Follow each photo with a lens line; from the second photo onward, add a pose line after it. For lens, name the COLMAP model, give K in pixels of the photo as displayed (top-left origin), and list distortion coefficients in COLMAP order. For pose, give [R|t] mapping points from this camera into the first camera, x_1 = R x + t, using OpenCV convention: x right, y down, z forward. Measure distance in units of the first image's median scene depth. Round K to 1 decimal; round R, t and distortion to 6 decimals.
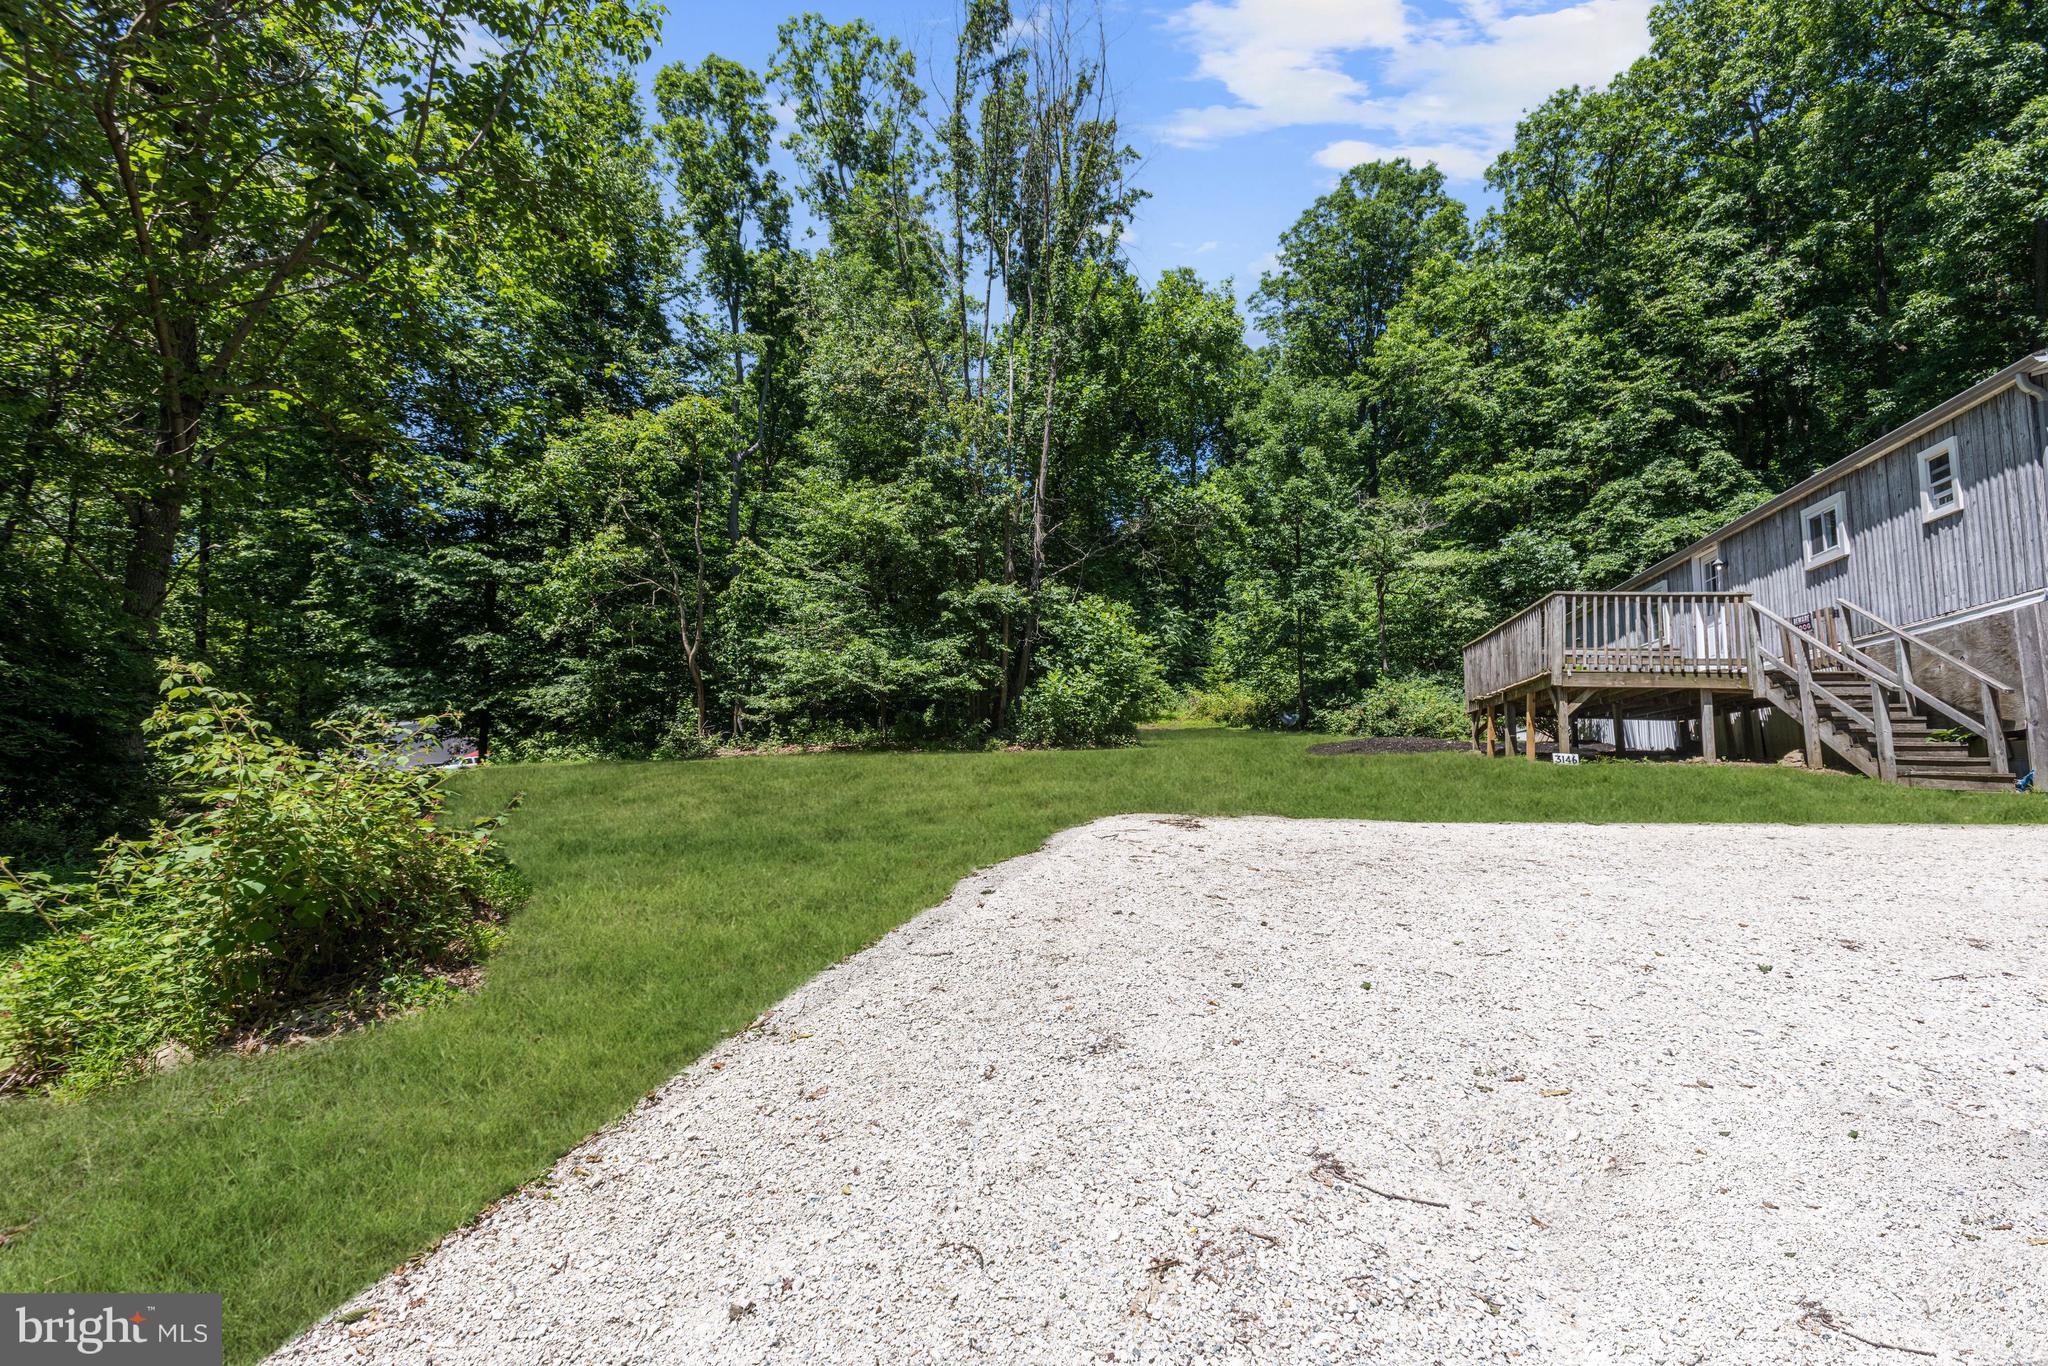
lens RADIAL K [[980.3, 0, 1026.2], [0, 980.3, 676.7], [0, 0, 1]] dist [-0.065604, 0.031513]
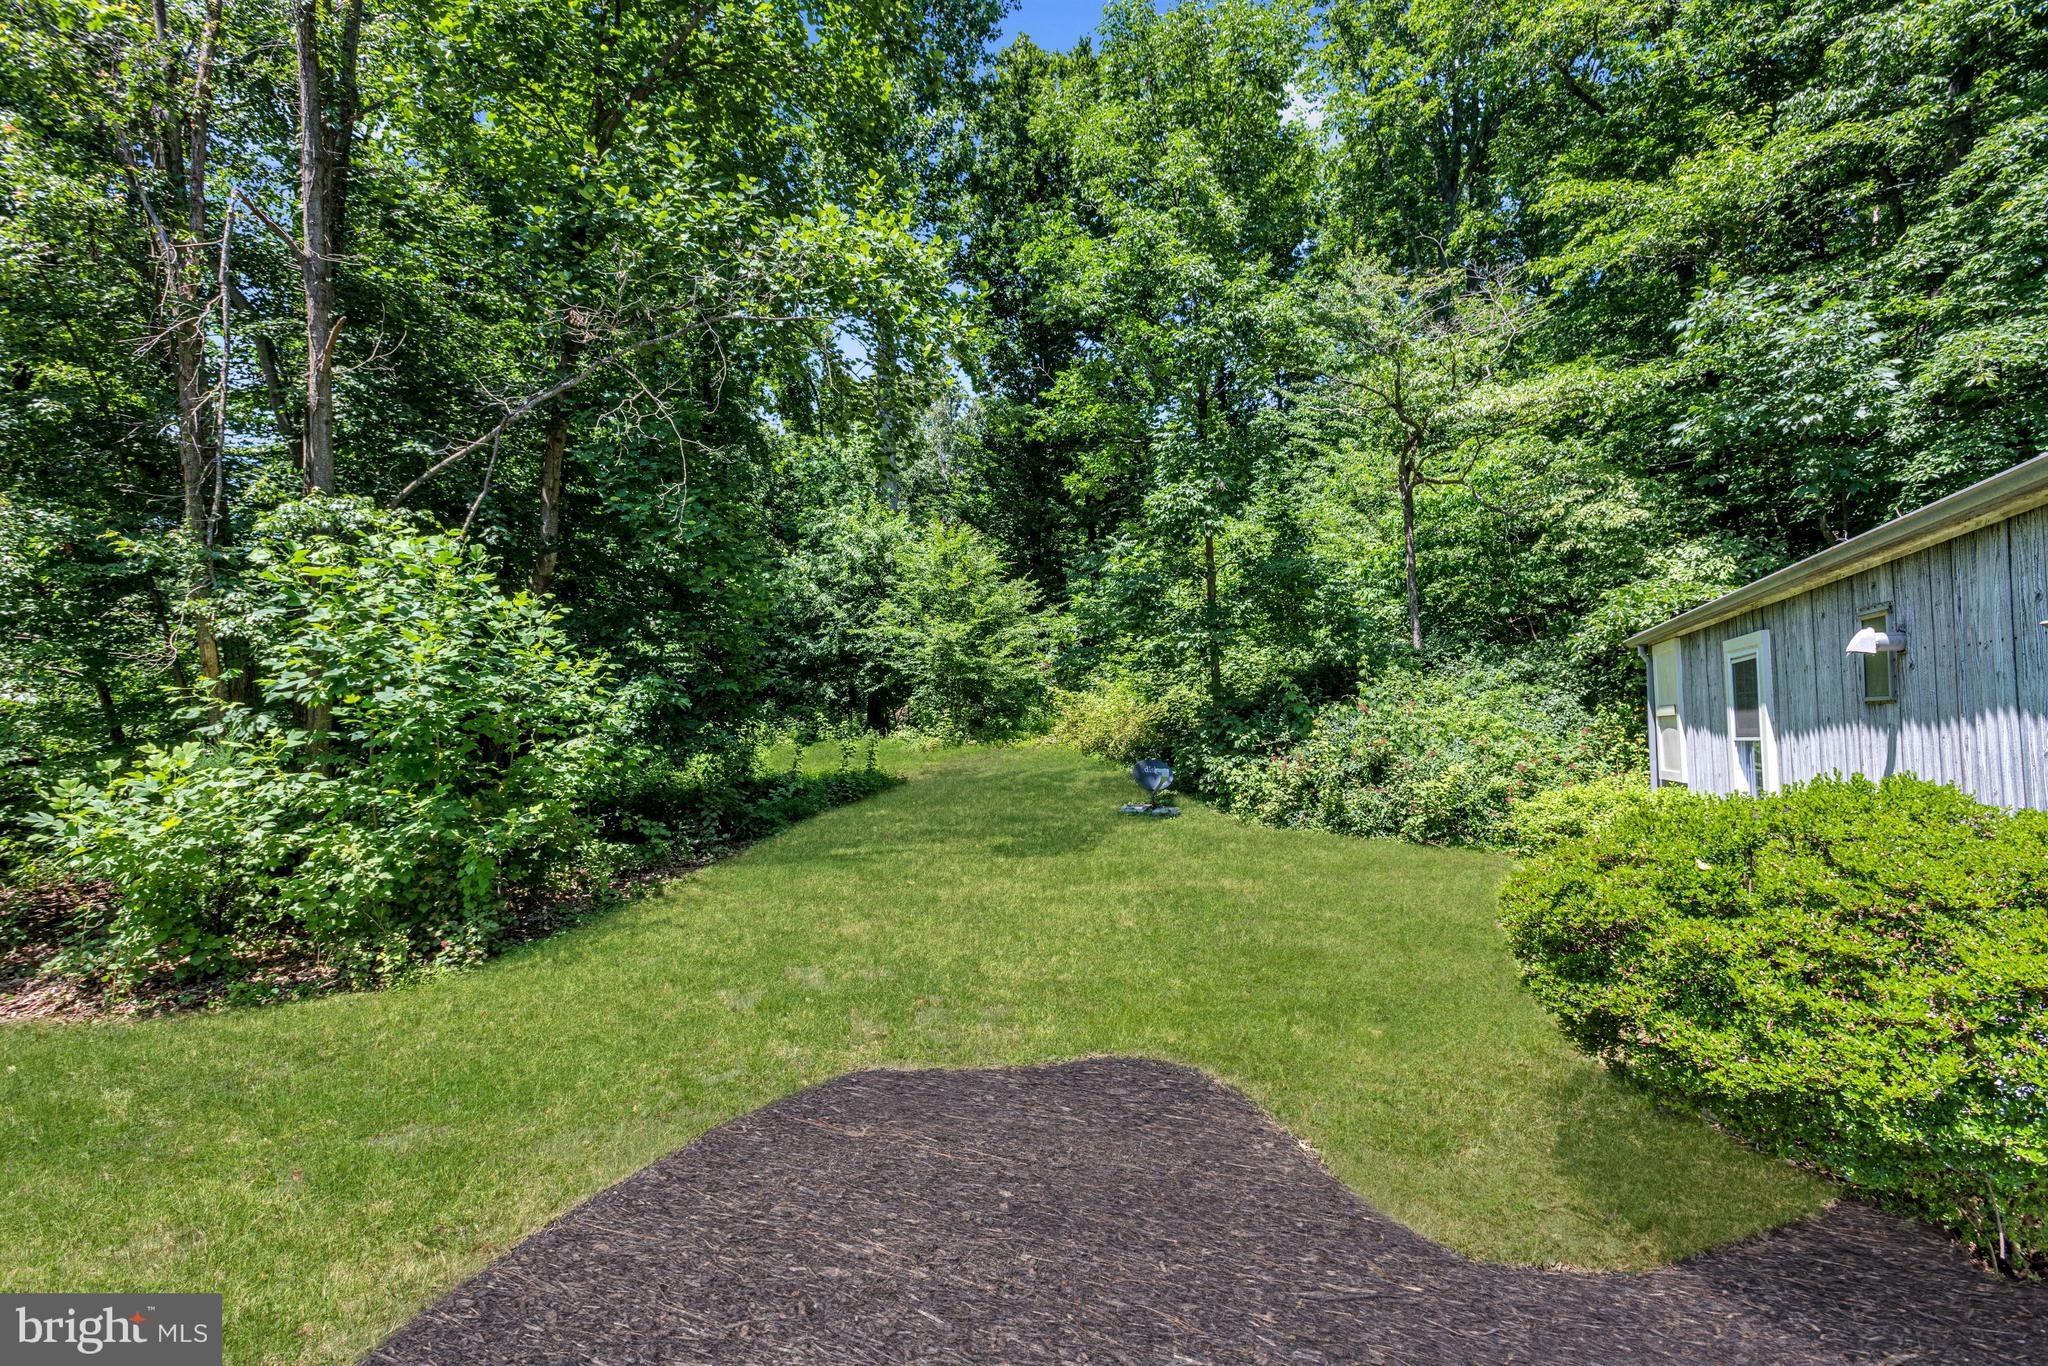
lens RADIAL K [[980.3, 0, 1026.2], [0, 980.3, 676.7], [0, 0, 1]] dist [-0.065604, 0.031513]
pose [[0.982358, -0.031329, -0.184367, 0.294493], [0.045436, 0.996311, 0.072799, -0.037496], [0.181407, -0.079891, 0.980158, 0.549020]]
